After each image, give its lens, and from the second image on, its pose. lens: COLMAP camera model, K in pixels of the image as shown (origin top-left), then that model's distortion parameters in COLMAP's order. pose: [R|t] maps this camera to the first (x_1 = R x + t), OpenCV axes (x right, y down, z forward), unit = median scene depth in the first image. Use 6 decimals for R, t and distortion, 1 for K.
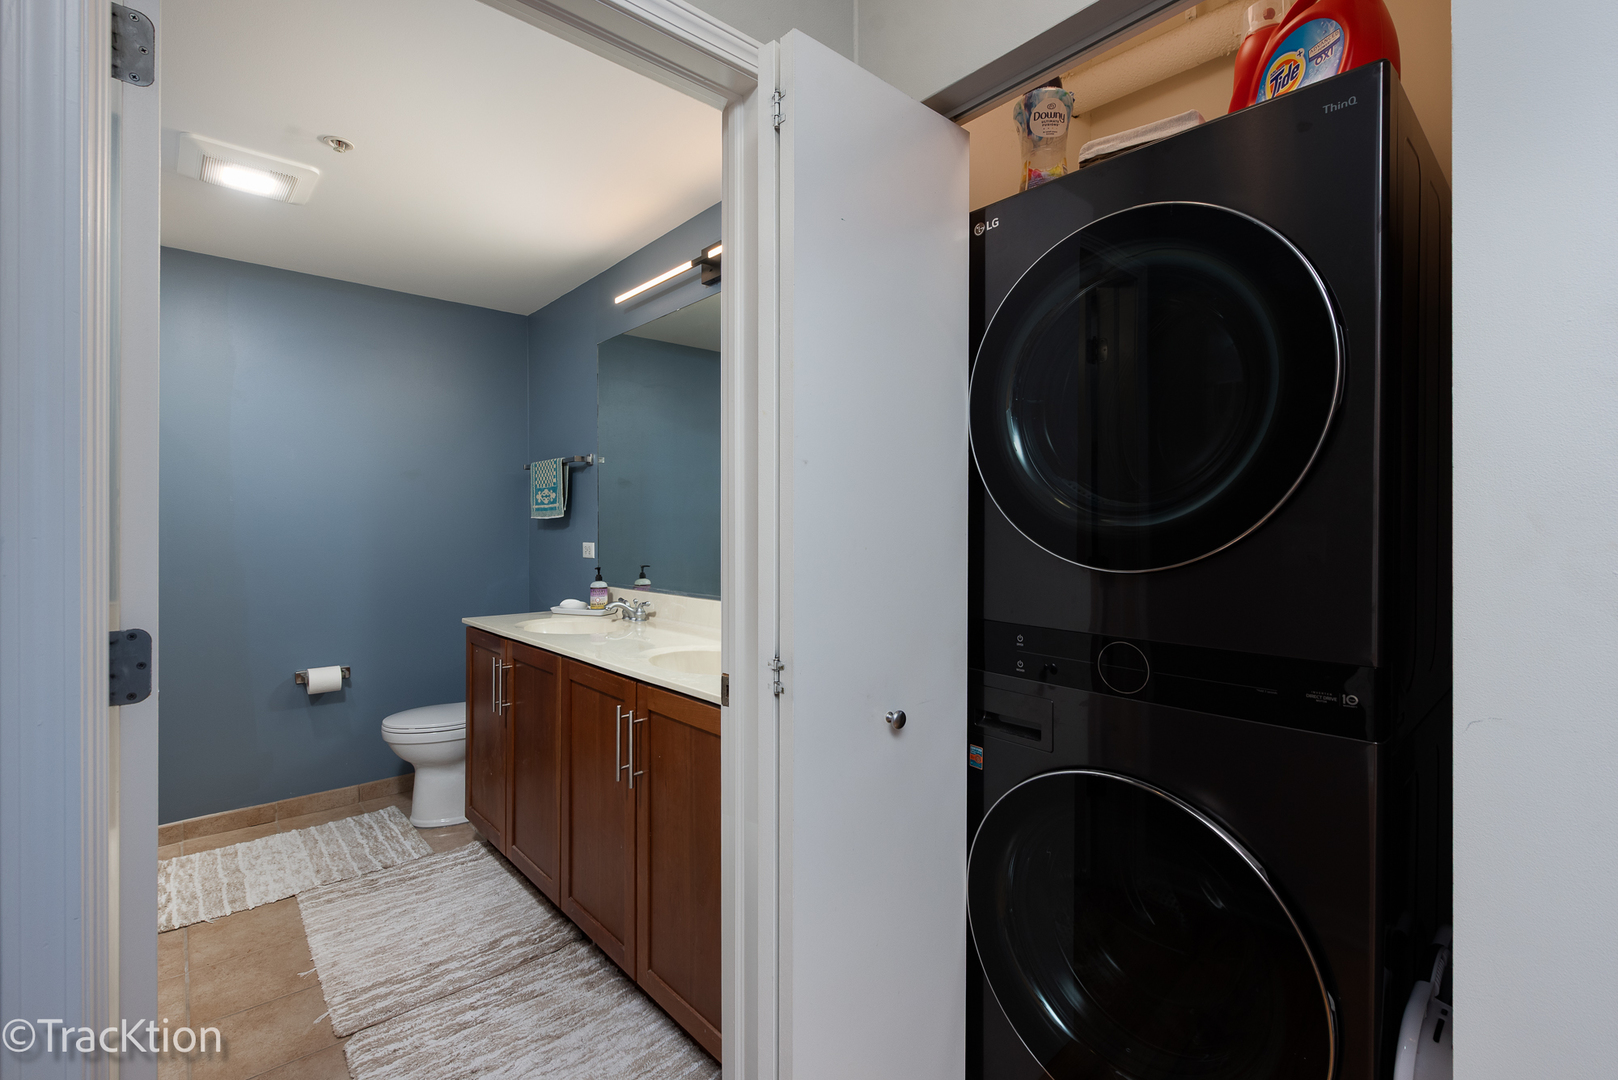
lens RADIAL K [[725.0, 0, 809.0], [0, 725.0, 540.0], [0, 0, 1]] dist [-0.000120, 0.000134]
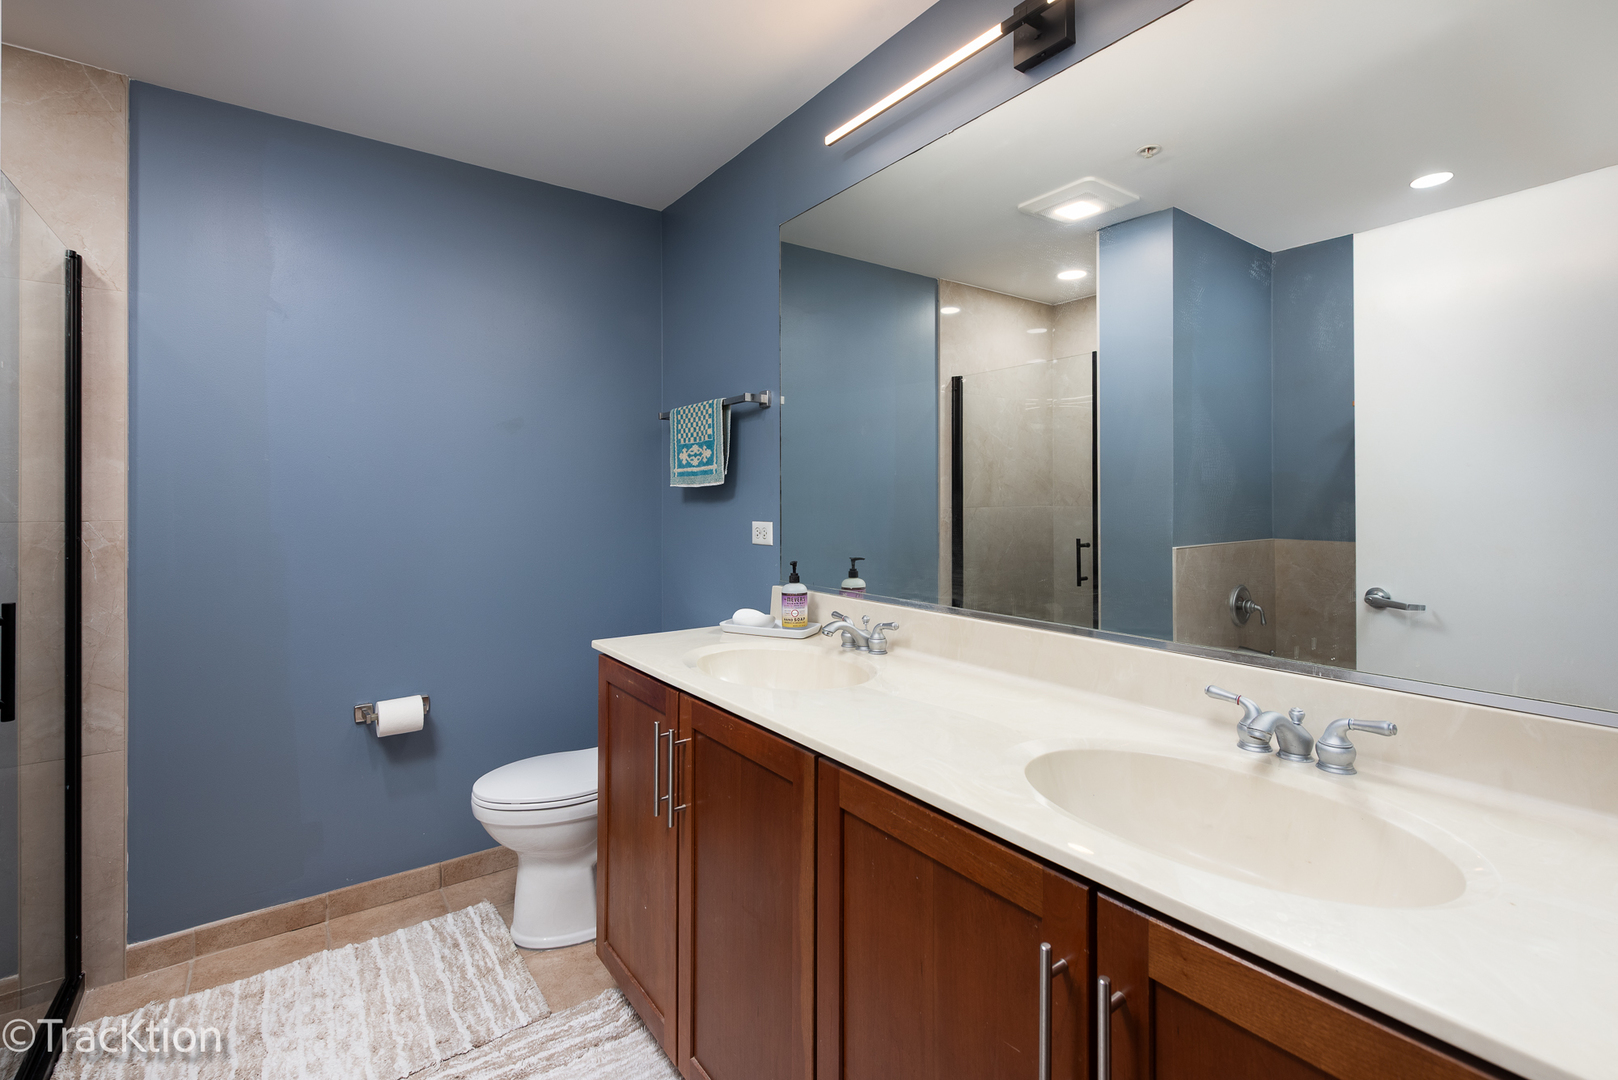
lens RADIAL K [[730.6, 0, 806.9], [0, 730.6, 511.6], [0, 0, 1]] dist [0.001806, -0.000447]
pose [[0.995108, 0.002337, -0.098761, -0.216274], [-0.002551, 0.999995, -0.002041, -0.005195], [0.098756, 0.002283, 0.995109, 0.359470]]
